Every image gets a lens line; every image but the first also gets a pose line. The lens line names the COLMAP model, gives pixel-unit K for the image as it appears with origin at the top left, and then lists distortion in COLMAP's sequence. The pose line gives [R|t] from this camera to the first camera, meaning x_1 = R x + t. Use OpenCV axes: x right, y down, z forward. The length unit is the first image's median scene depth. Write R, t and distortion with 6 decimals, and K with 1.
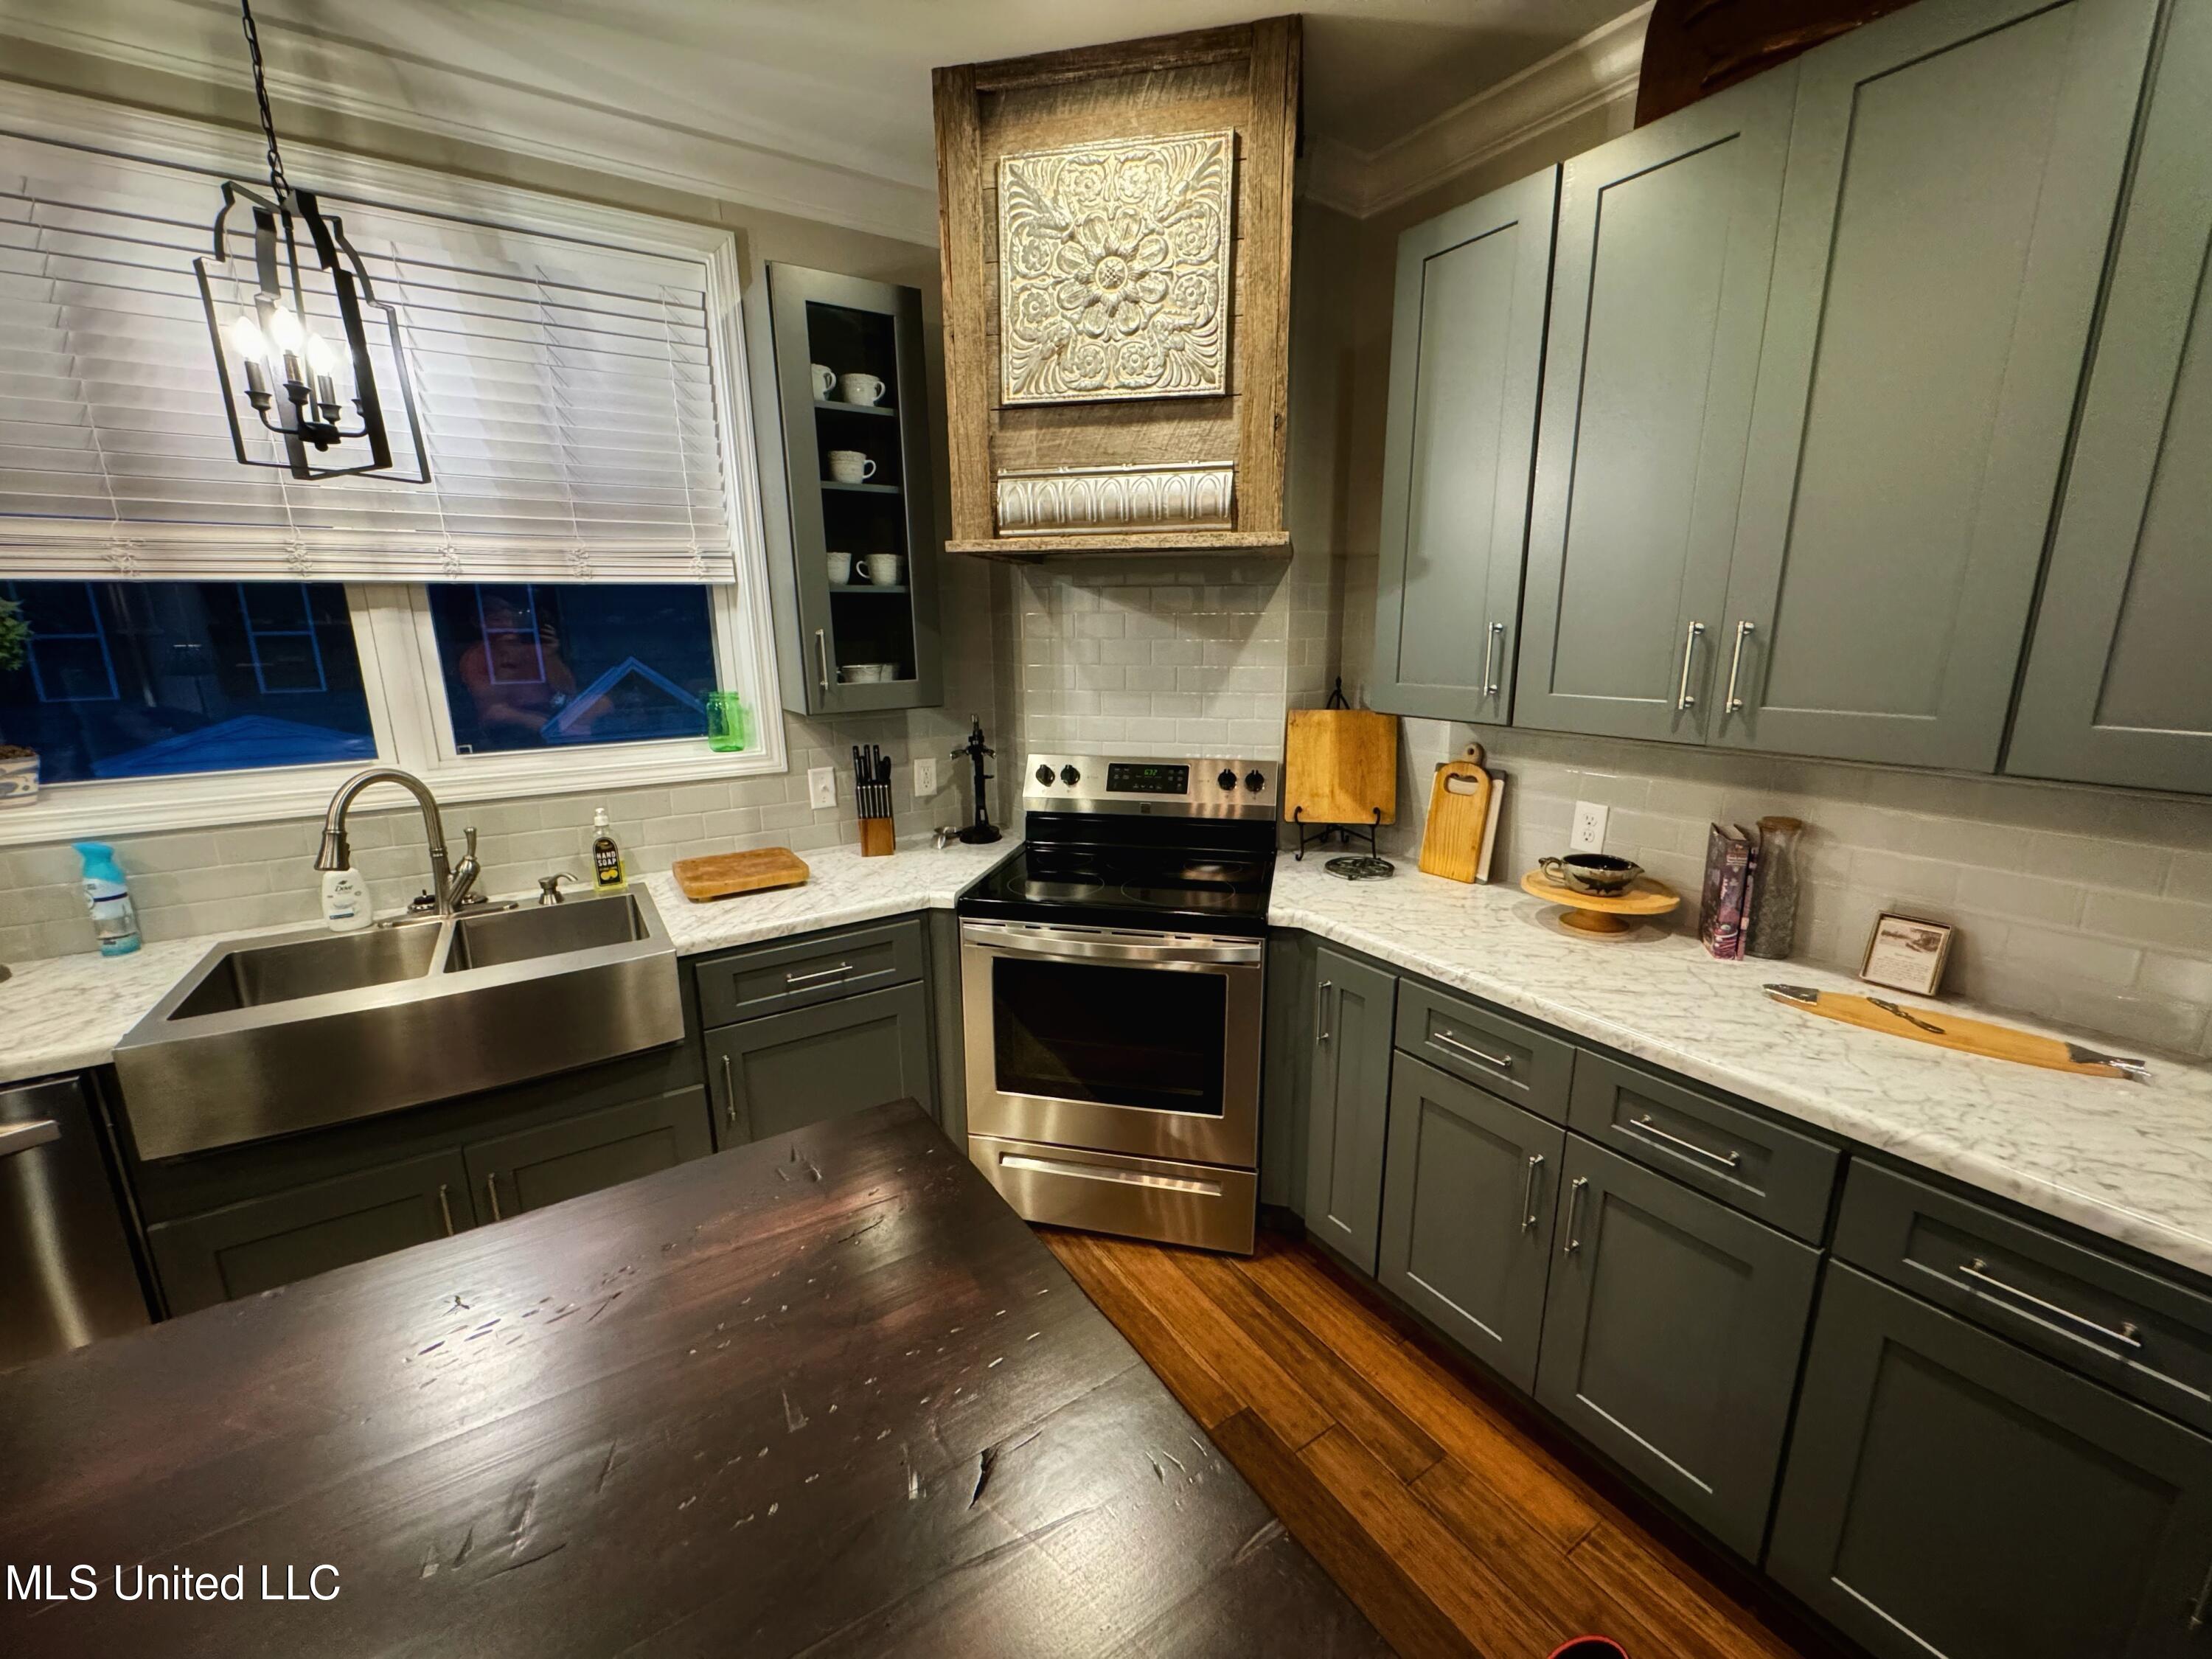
lens RADIAL K [[888.0, 0, 1110.3], [0, 888.0, 828.4], [0, 0, 1]] dist [0.003903, 0.000163]
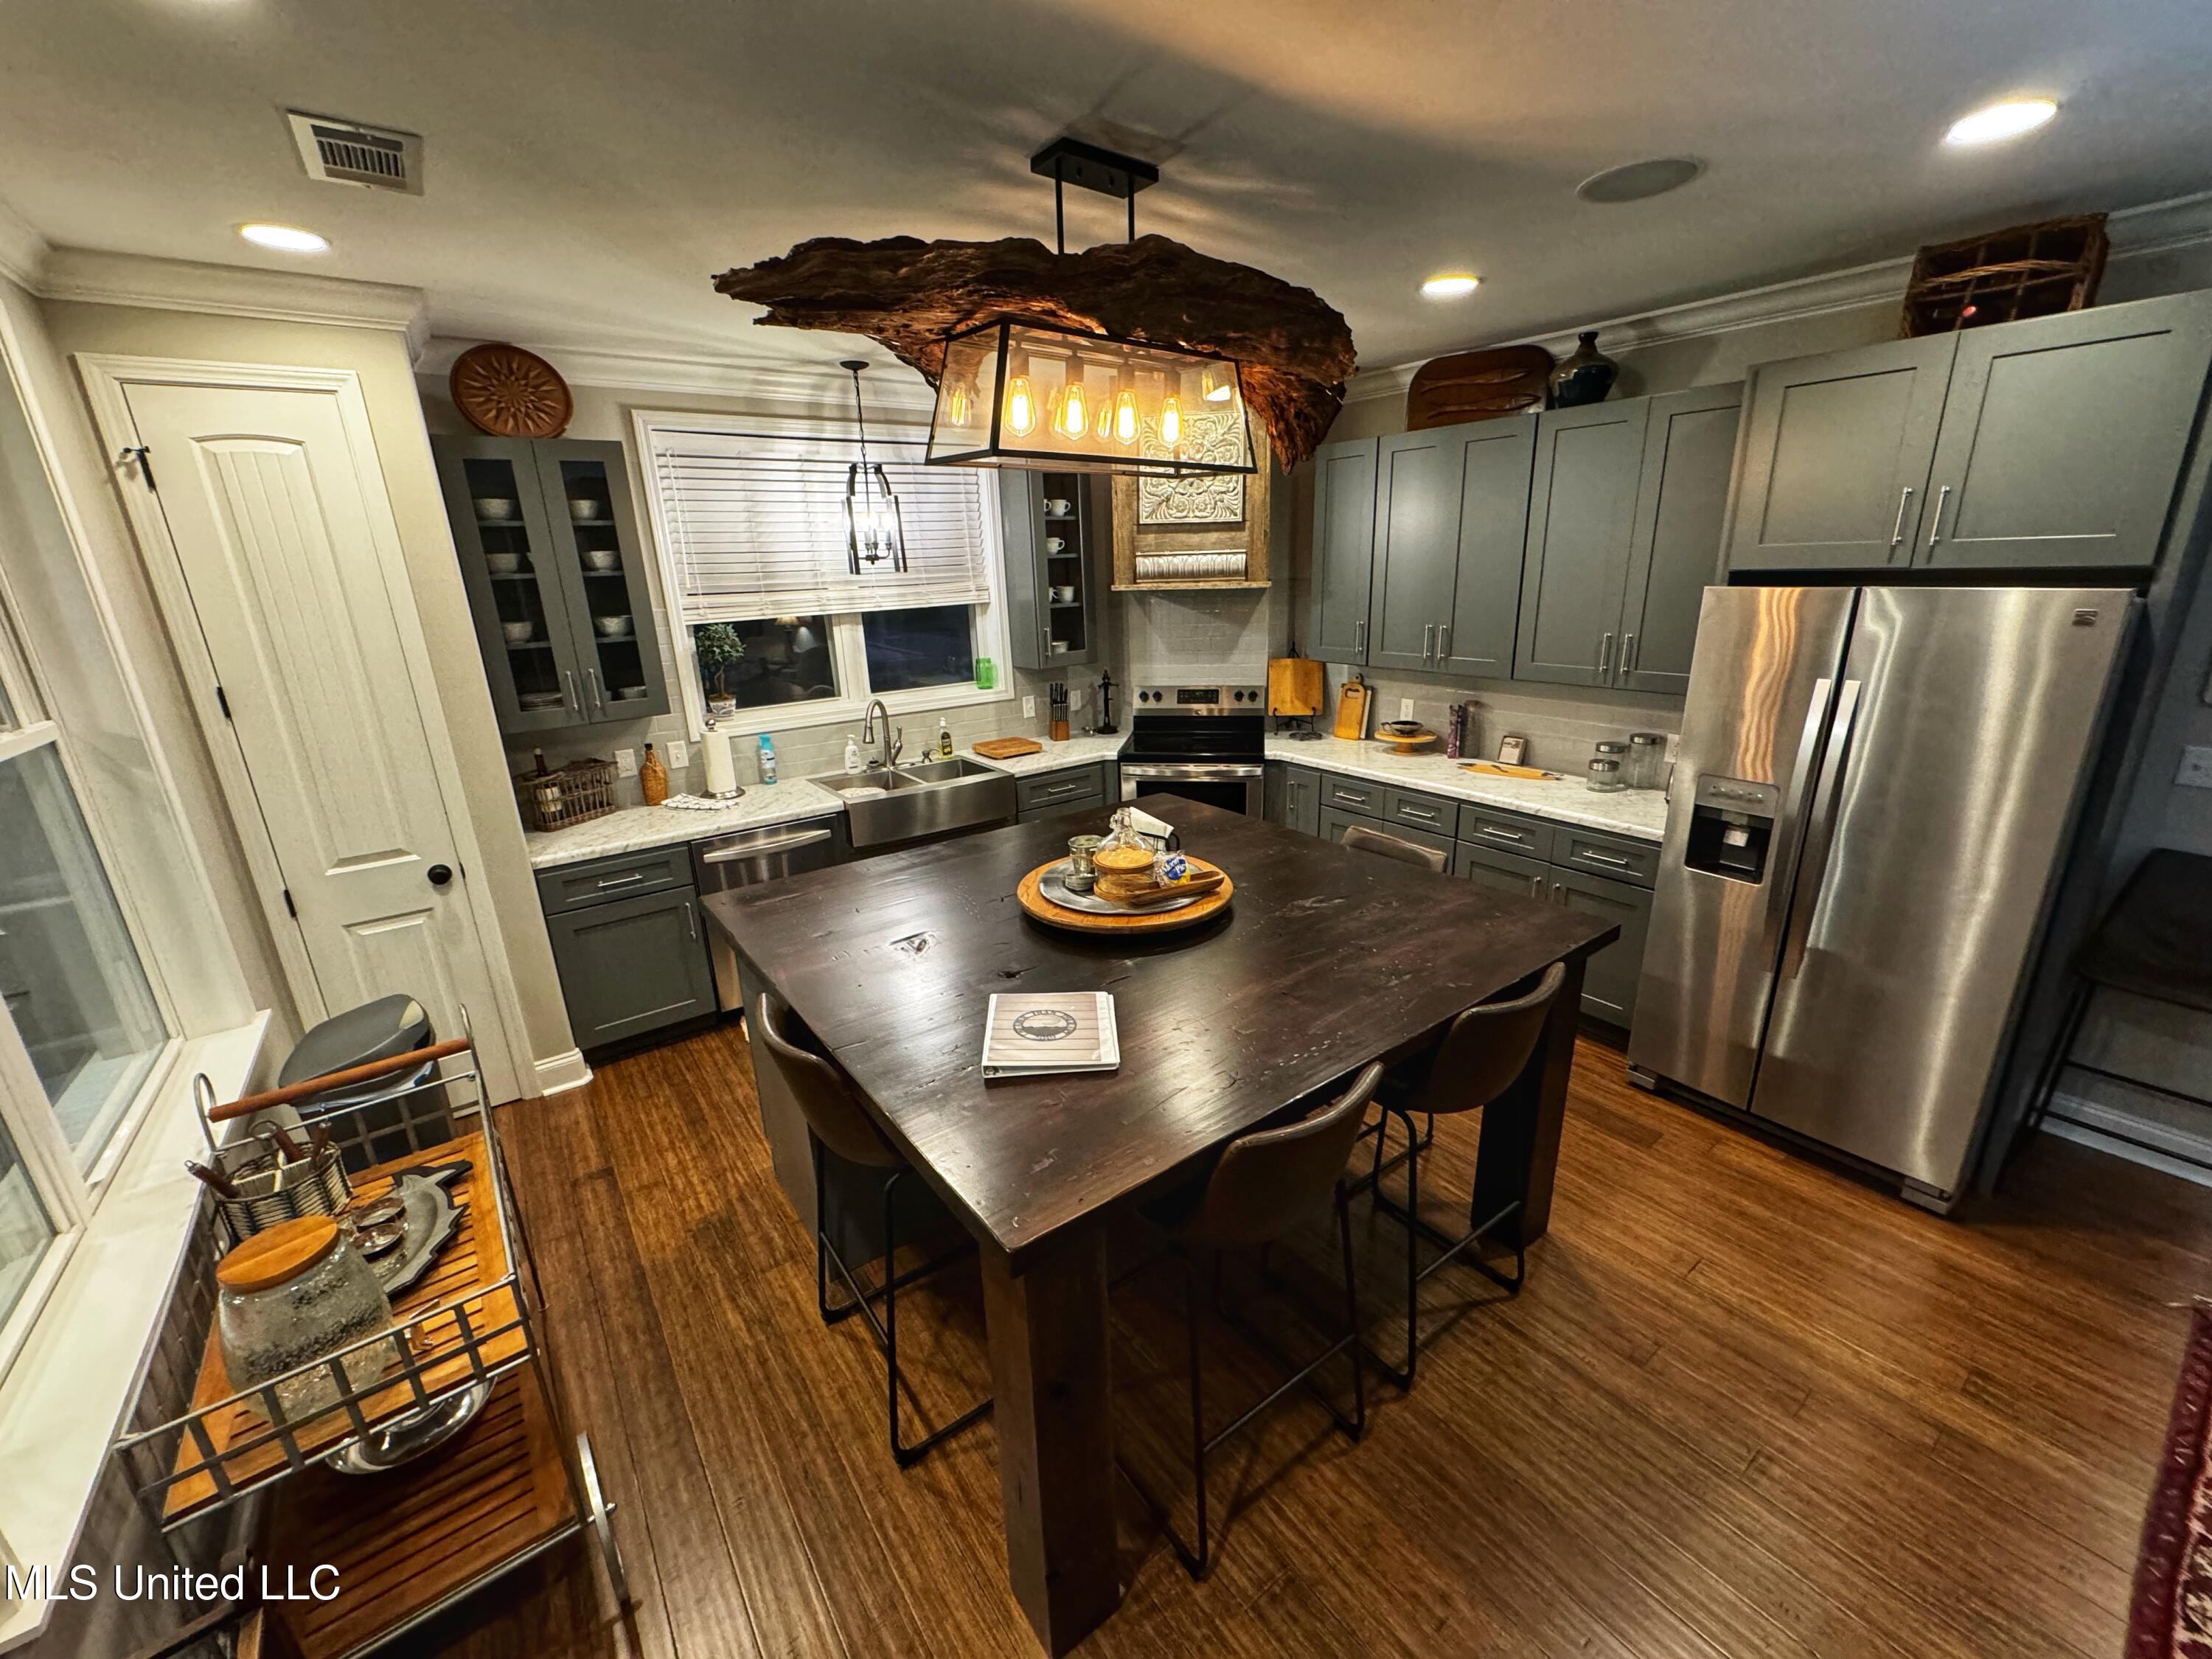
lens RADIAL K [[888.0, 0, 1102.1], [0, 888.0, 831.4], [0, 0, 1]] dist [0.003903, 0.000163]
pose [[0.998611, -0.036729, 0.037774, -0.294451], [0.033939, 0.996825, 0.072022, 0.106822], [-0.040299, -0.070640, 0.996688, -1.116250]]
